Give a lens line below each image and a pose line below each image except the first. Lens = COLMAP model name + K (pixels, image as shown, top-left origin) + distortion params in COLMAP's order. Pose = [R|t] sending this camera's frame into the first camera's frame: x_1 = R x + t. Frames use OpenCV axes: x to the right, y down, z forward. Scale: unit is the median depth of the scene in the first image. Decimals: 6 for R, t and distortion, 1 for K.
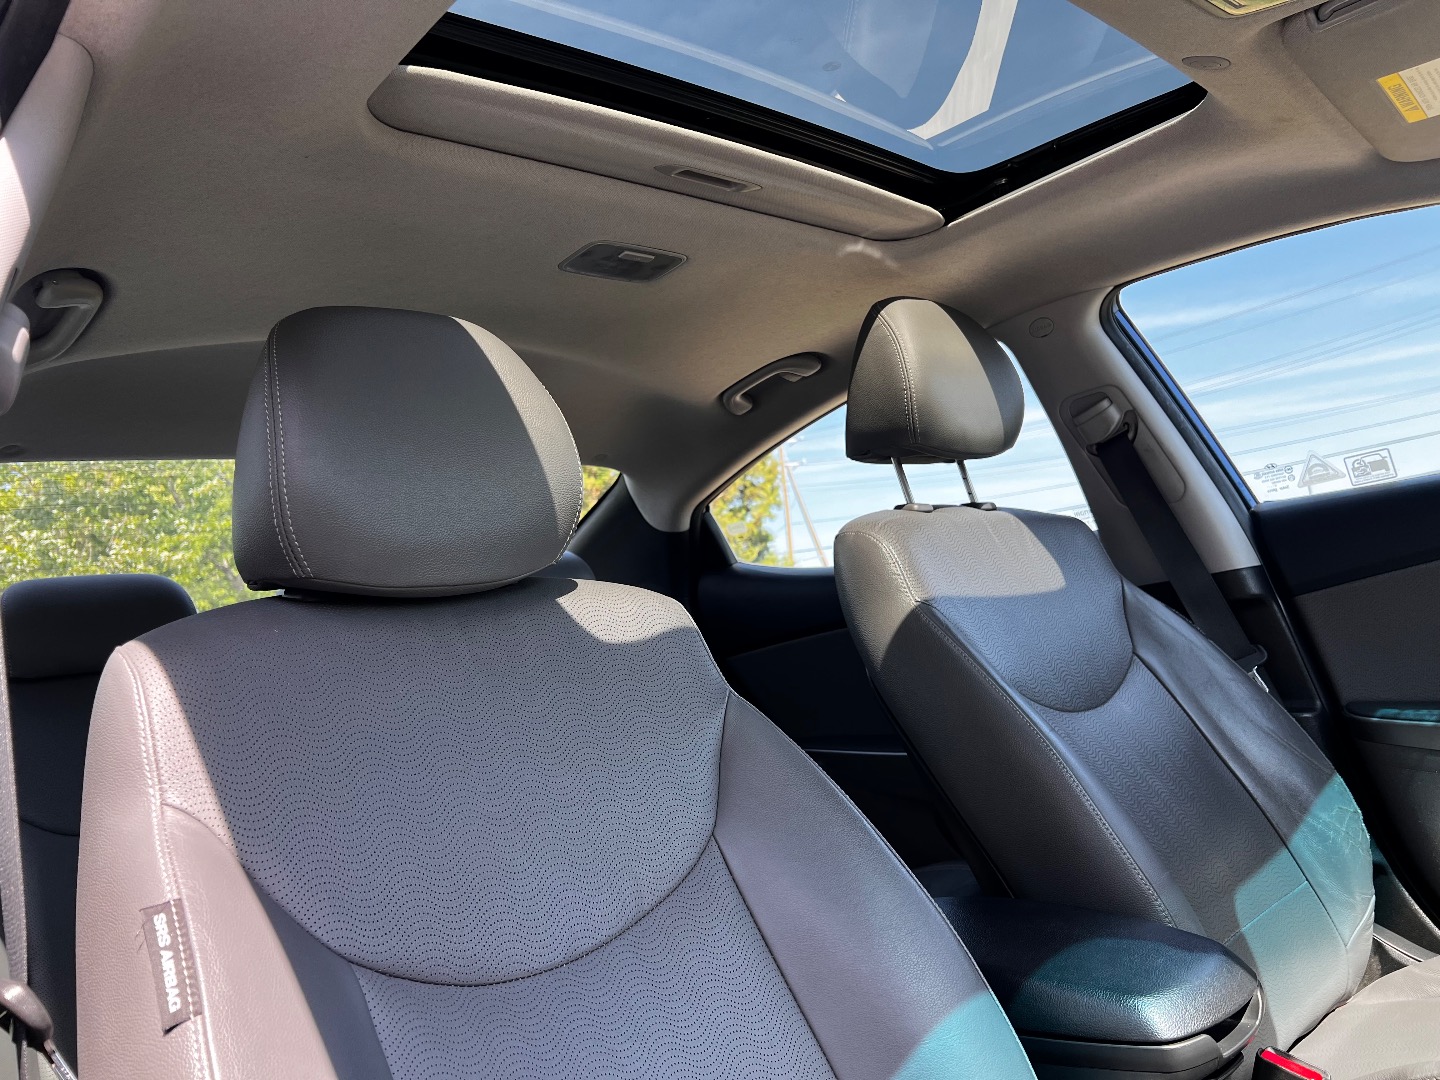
lens RADIAL K [[1087.9, 0, 720.0], [0, 1087.9, 540.0], [0, 0, 1]] dist [0.064976, -0.081633]
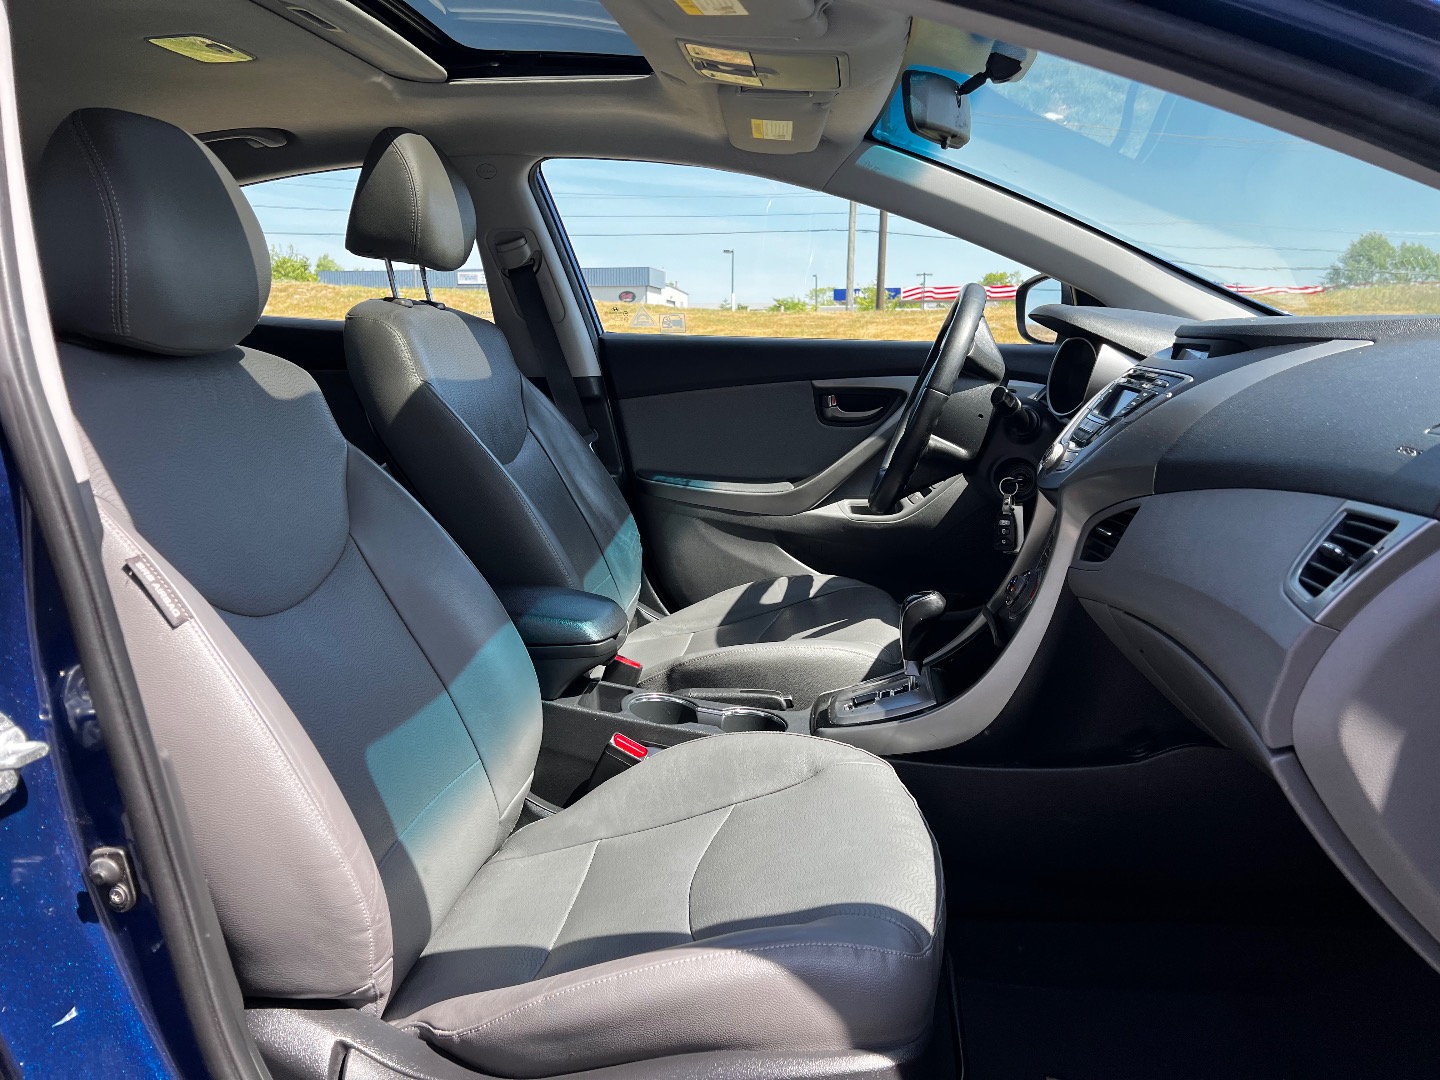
lens RADIAL K [[1087.9, 0, 720.0], [0, 1087.9, 540.0], [0, 0, 1]] dist [0.064976, -0.081633]
pose [[0.760149, 0.027808, 0.649153, -0.365475], [-0.179854, 0.969051, 0.169095, -0.043113], [-0.624360, -0.245290, 0.741625, -0.274516]]
